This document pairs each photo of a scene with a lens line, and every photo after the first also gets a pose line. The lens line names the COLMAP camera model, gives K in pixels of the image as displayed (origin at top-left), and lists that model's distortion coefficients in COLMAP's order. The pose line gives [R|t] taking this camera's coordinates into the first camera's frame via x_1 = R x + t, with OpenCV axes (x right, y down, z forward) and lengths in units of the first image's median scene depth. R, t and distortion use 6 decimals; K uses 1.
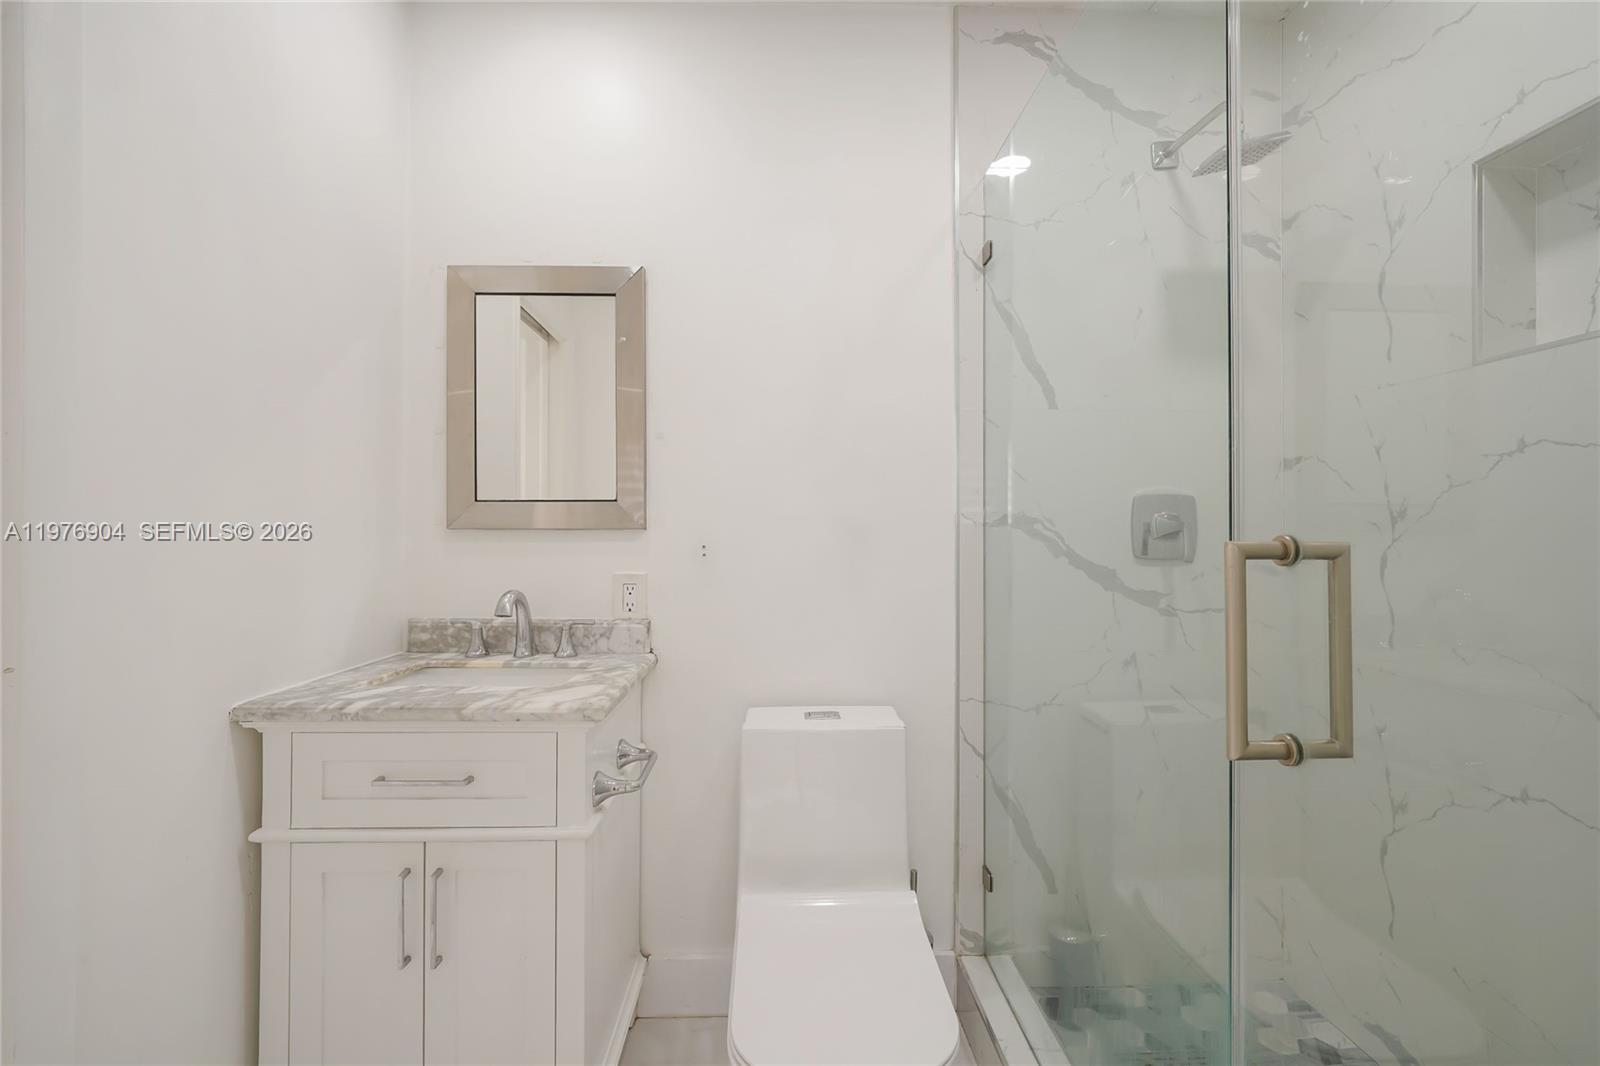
lens RADIAL K [[673.3, 0, 798.8], [0, 673.3, 529.1], [0, 0, 1]] dist [-0.002048, 0.000601]
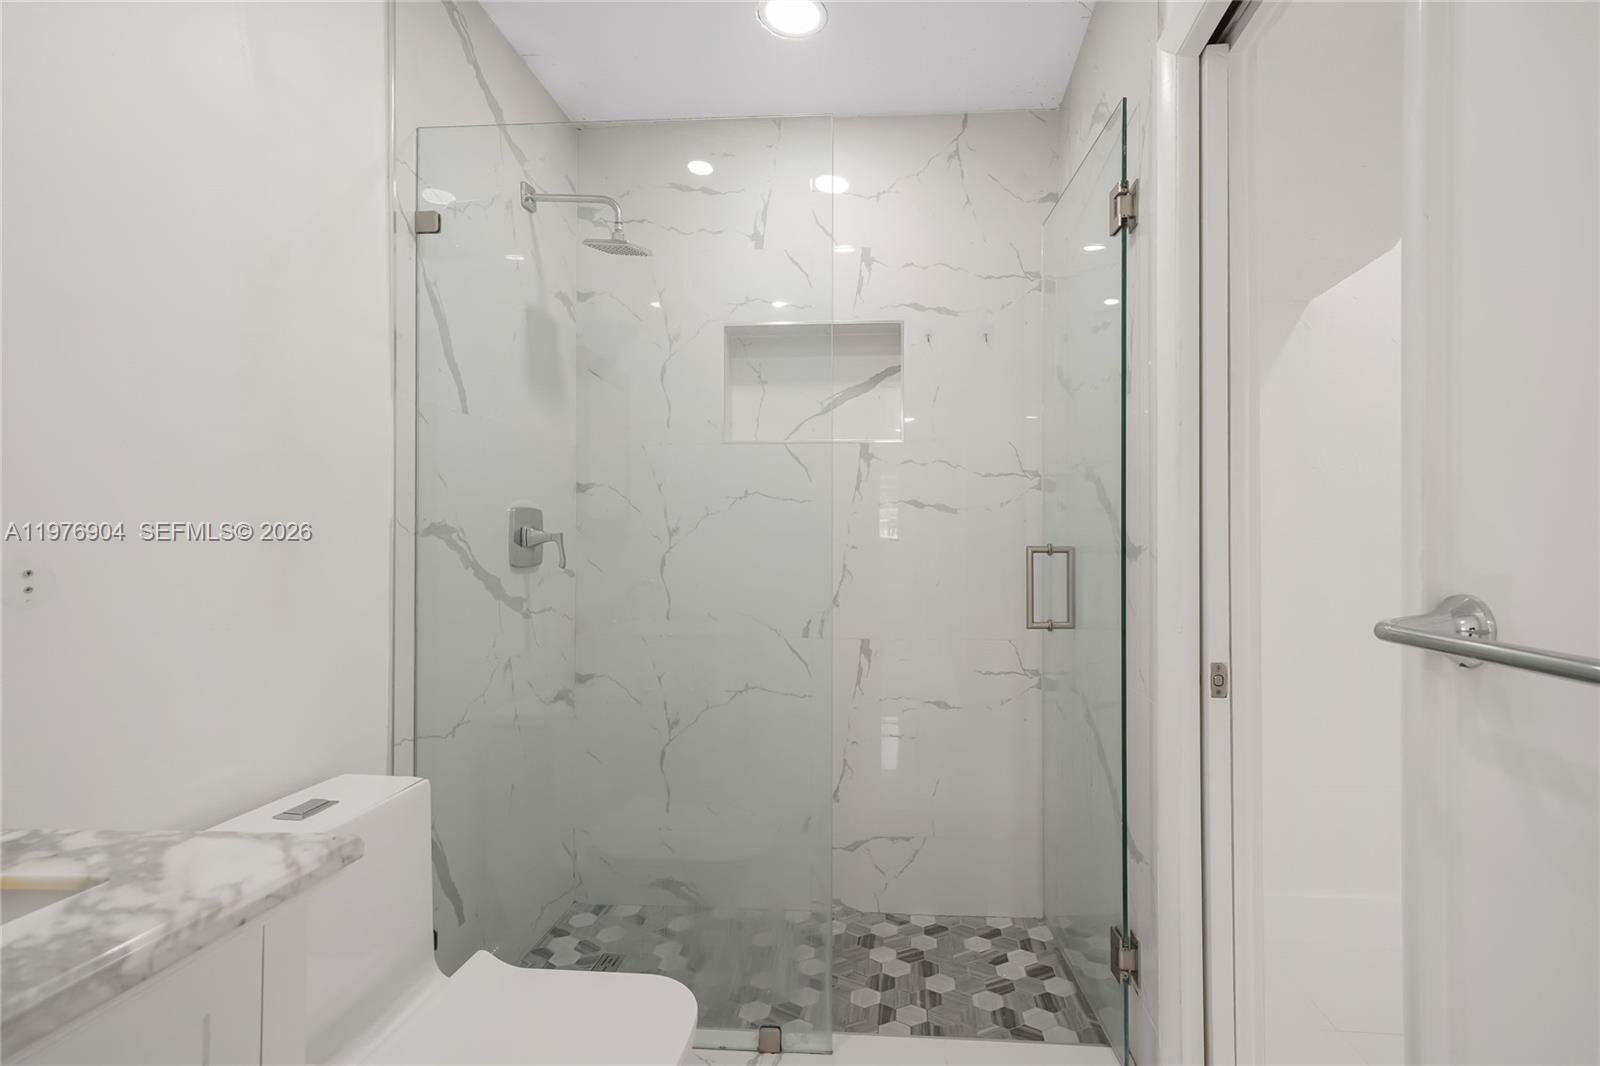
lens RADIAL K [[761.1, 0, 846.6], [0, 761.1, 537.1], [0, 0, 1]] dist [0.018819, 0.002598]
pose [[0.126781, 0.004905, 0.991919, -0.631242], [-0.006717, 0.999969, -0.004087, -0.002046], [-0.991908, -0.006144, 0.126810, 0.328808]]
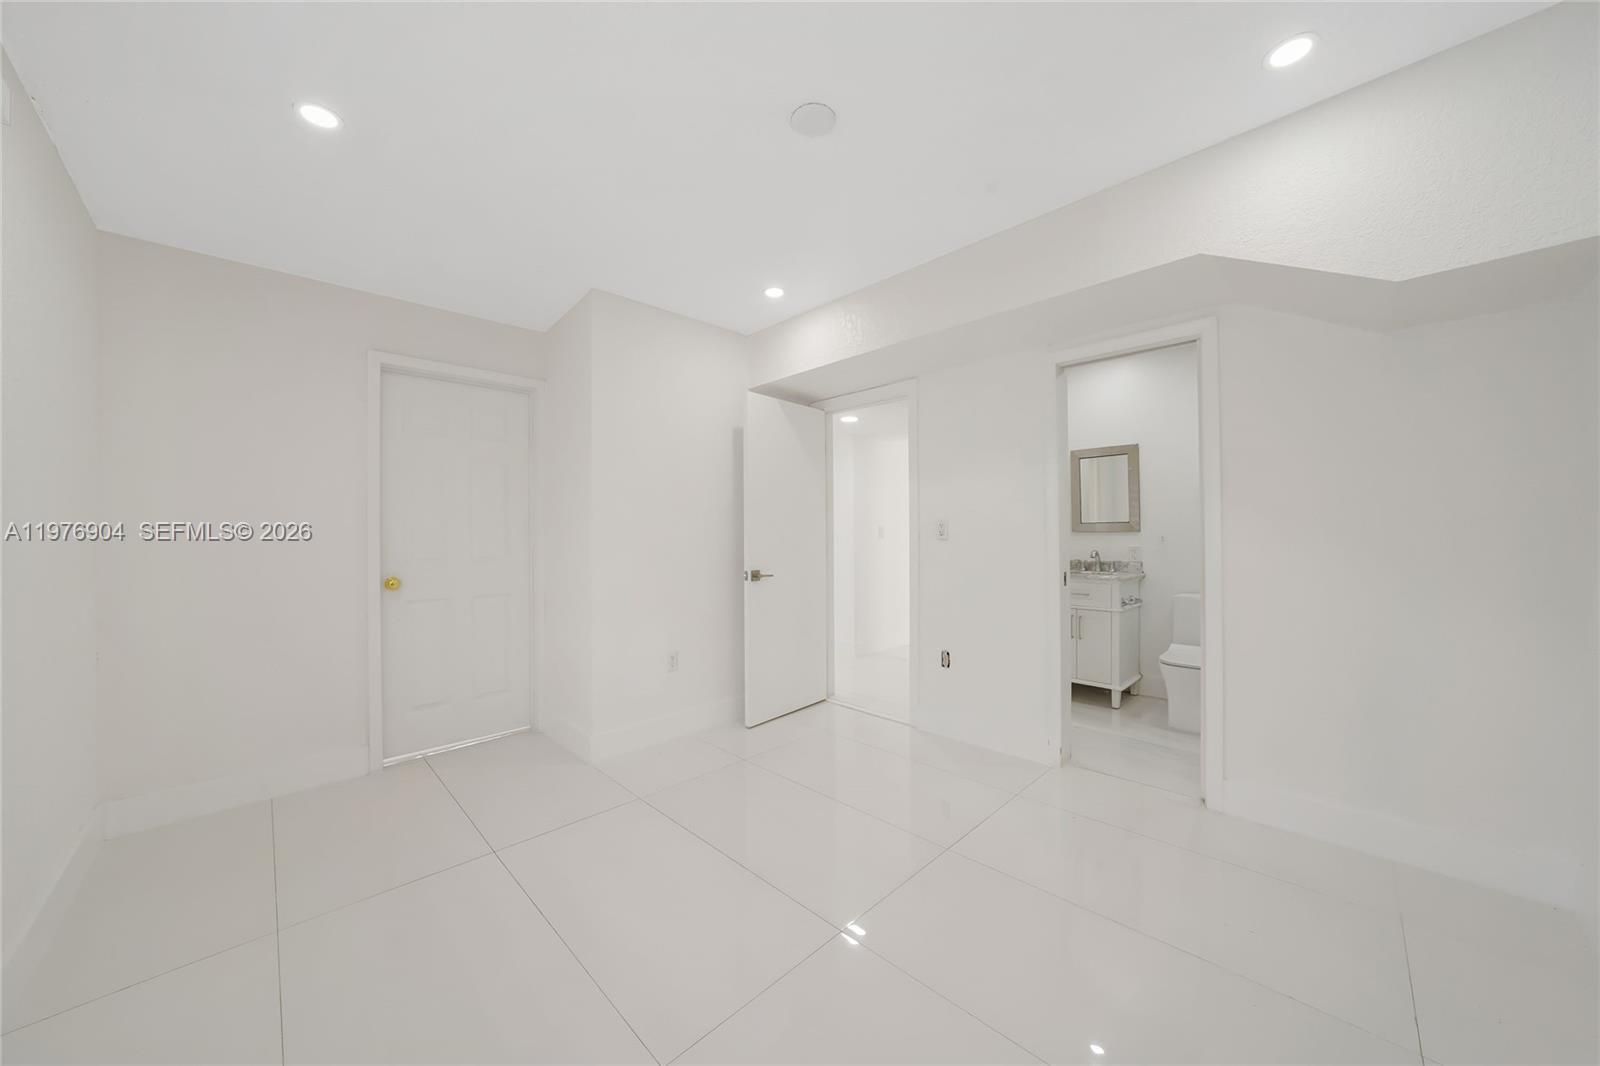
lens RADIAL K [[554.7, 0, 809.2], [0, 554.7, 533.8], [0, 0, 1]] dist [-0.011878, 0.004448]
pose [[0.690099, -0.009761, -0.723649, 0.534323], [0.017016, 0.999851, 0.002740, -0.022085], [0.723515, -0.014204, 0.690163, -1.757477]]
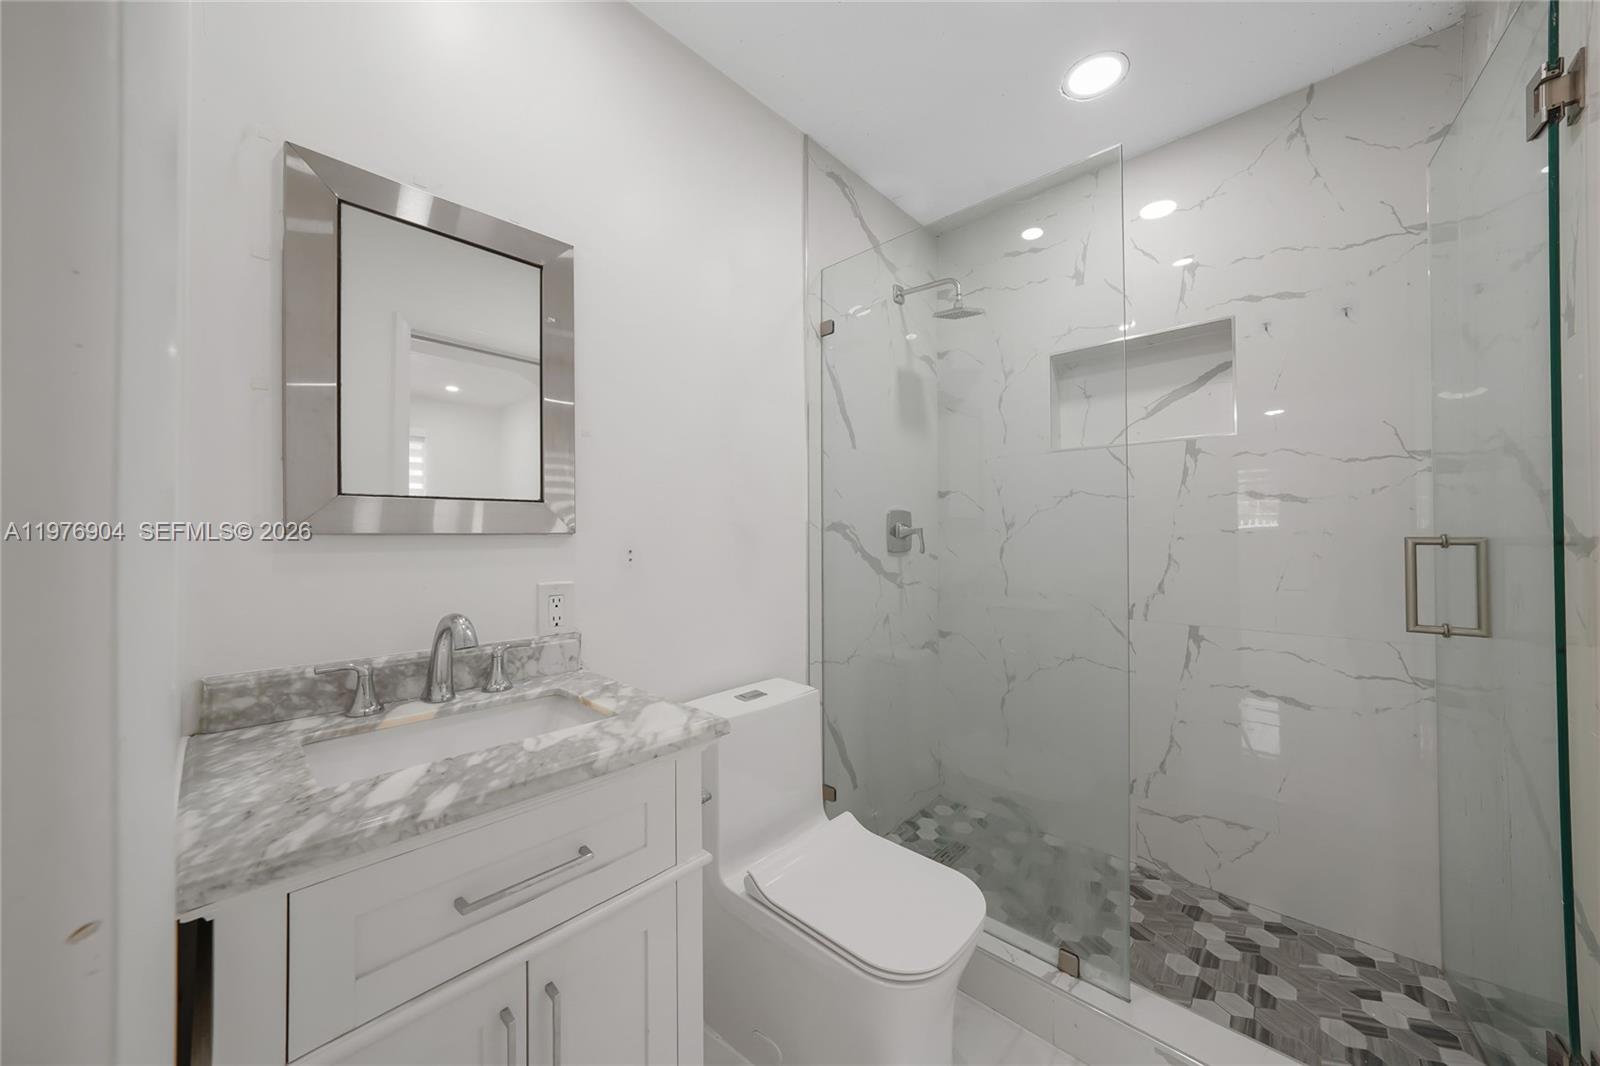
lens RADIAL K [[554.7, 0, 800.3], [0, 554.7, 528.4], [0, 0, 1]] dist [-0.011878, 0.004448]
pose [[0.711503, 0.003463, 0.702674, -0.532071], [0.000689, 0.999984, -0.005625, -0.003032], [-0.702682, 0.004487, 0.711489, 0.247249]]
